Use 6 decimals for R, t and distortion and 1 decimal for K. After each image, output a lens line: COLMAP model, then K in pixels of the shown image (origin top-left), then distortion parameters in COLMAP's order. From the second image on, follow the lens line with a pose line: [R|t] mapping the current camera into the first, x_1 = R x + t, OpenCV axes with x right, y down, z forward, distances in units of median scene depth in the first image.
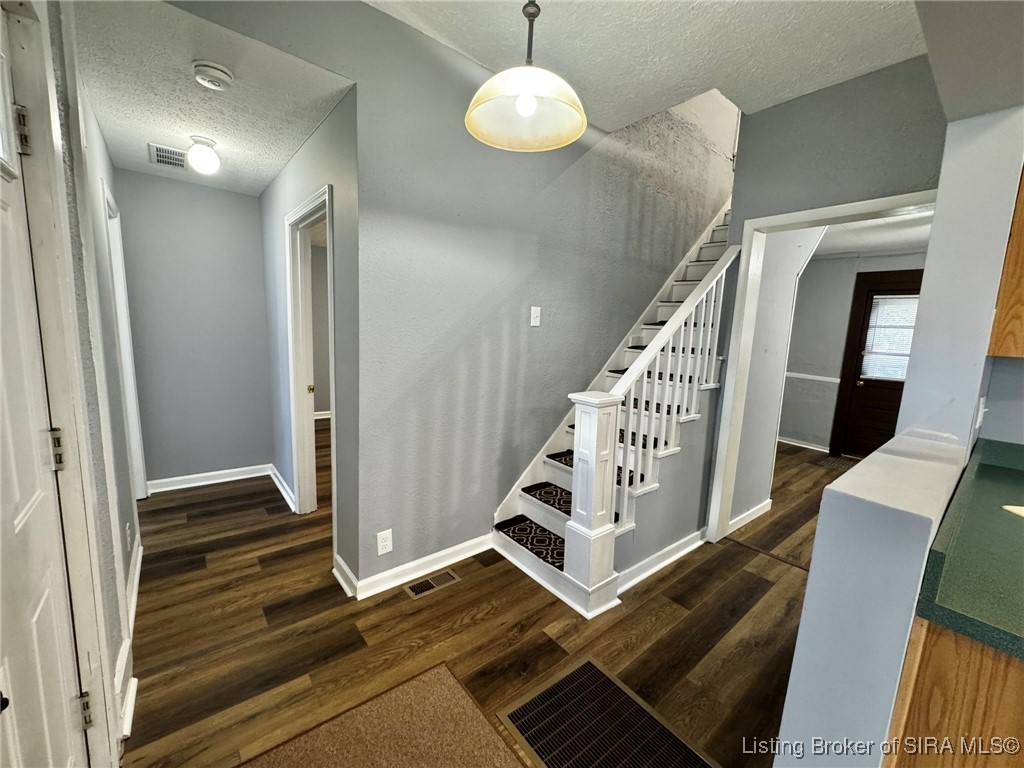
lens RADIAL K [[410.0, 0, 512.4], [0, 410.0, 383.8], [0, 0, 1]] dist [-0.004378, 0.000929]
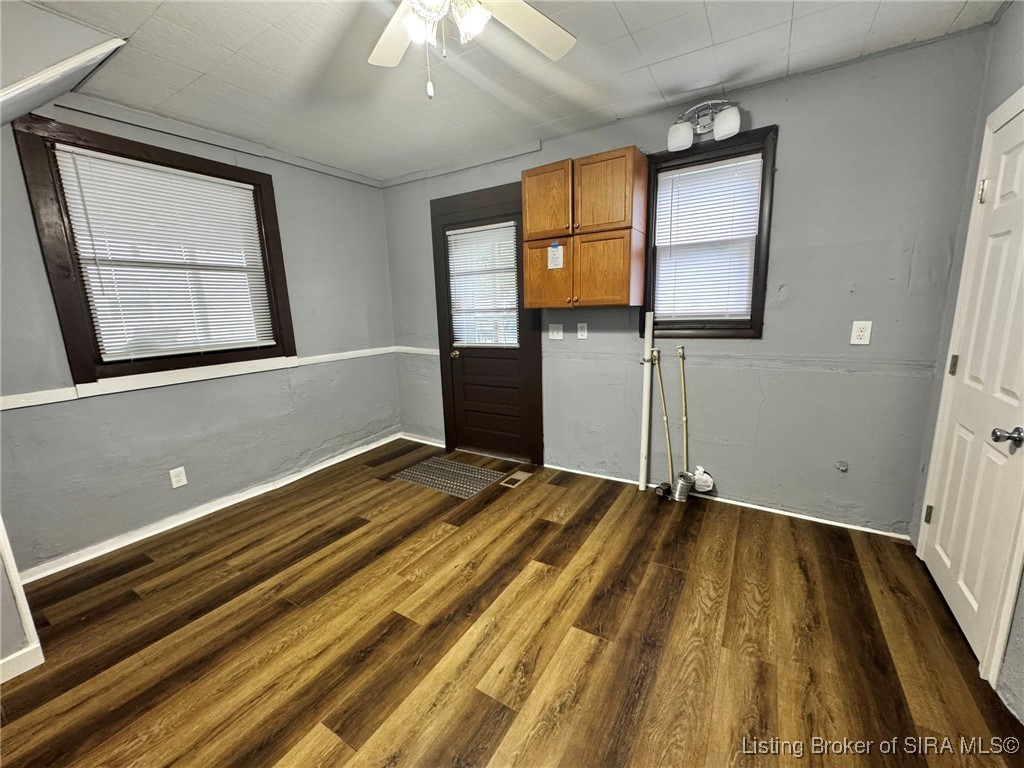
lens RADIAL K [[410.0, 0, 511.9], [0, 410.0, 382.9], [0, 0, 1]] dist [-0.004378, 0.000929]
pose [[0.940362, -0.136494, 0.311589, 1.128174], [0.118978, 0.990087, 0.074645, 0.013380], [-0.318689, -0.033121, 0.947280, 0.416948]]
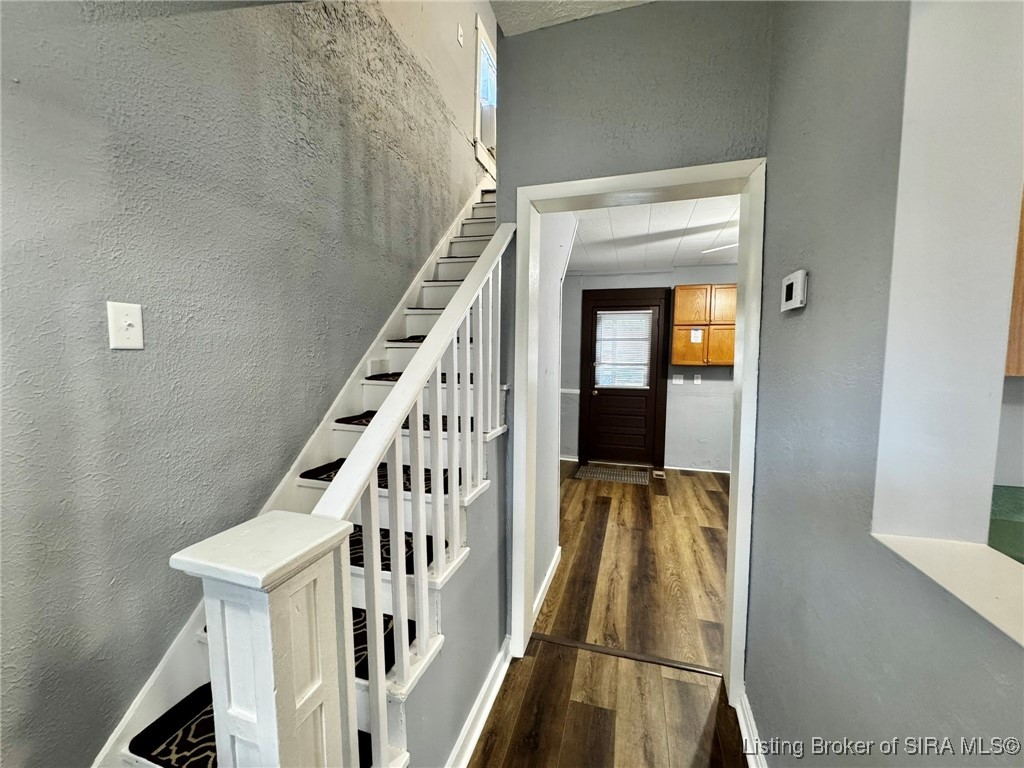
lens RADIAL K [[410.0, 0, 511.0], [0, 410.0, 384.8], [0, 0, 1]] dist [-0.004378, 0.000929]
pose [[0.828226, -0.077967, 0.554945, 0.119975], [0.101814, 0.994729, -0.012198, -0.049135], [-0.551068, 0.066604, 0.831798, 0.364783]]
